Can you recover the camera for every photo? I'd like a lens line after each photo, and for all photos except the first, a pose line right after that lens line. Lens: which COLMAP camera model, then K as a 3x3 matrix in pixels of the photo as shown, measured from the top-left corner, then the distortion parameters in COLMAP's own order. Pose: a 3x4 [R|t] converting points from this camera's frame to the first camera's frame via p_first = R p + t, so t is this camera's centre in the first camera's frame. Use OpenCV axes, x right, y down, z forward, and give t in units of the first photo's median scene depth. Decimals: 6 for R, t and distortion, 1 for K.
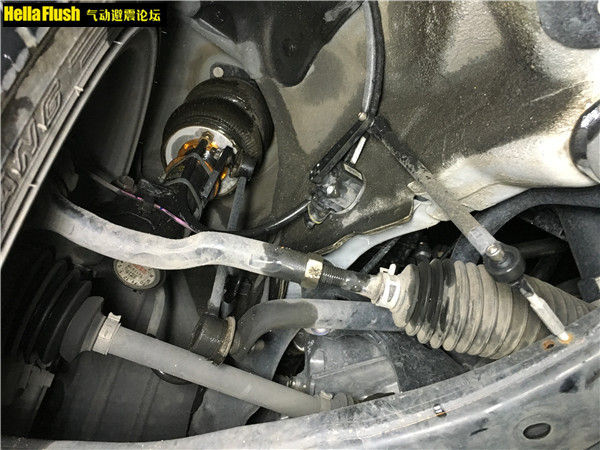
lens RADIAL K [[509.1, 0, 300.0], [0, 509.1, 225.0], [0, 0, 1]] dist [0.082809, -0.133631]
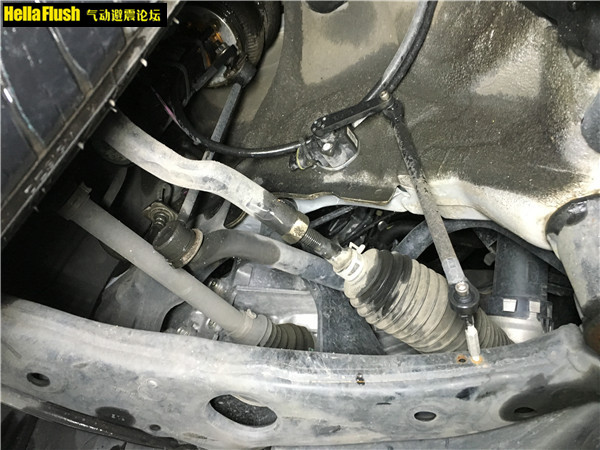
lens RADIAL K [[509.1, 0, 300.0], [0, 509.1, 225.0], [0, 0, 1]] dist [0.082809, -0.133631]
pose [[0.923214, 0.332824, 0.192104, -0.186220], [-0.366101, 0.913704, 0.176395, -0.115959], [-0.116817, -0.233180, 0.965392, -0.058609]]
